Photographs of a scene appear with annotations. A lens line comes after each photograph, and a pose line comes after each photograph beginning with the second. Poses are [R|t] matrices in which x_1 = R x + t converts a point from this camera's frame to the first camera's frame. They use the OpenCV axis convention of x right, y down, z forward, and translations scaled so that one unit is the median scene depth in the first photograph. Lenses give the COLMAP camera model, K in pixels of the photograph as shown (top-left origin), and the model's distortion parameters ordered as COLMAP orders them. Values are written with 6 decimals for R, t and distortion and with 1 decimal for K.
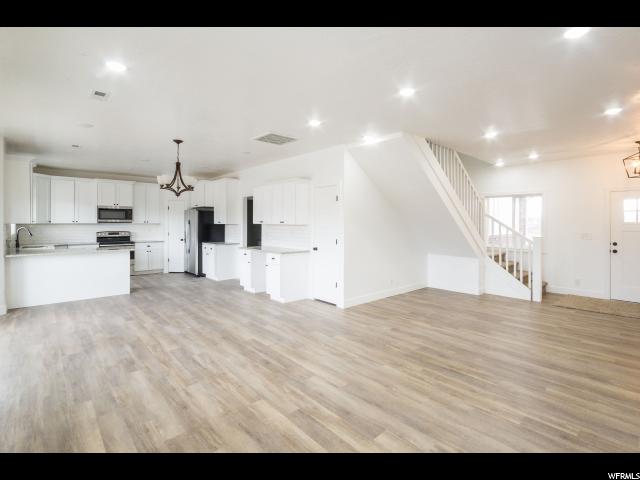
lens RADIAL K [[303.2, 0, 307.5], [0, 303.2, 223.8], [0, 0, 1]] dist [0.001243, -0.000202]
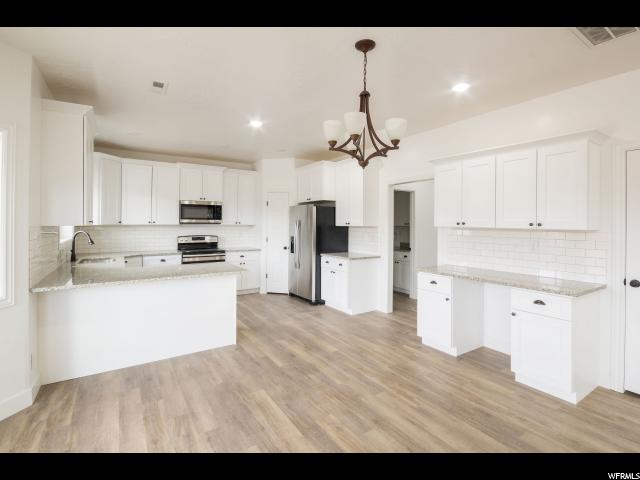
lens RADIAL K [[292.4, 0, 304.5], [0, 292.4, 222.4], [0, 0, 1]] dist [0.000535, -0.000094]
pose [[0.987483, 0.001767, -0.157715, -0.284997], [-0.003242, 0.999953, -0.009091, -0.001992], [0.157691, 0.009489, 0.987443, 0.355304]]
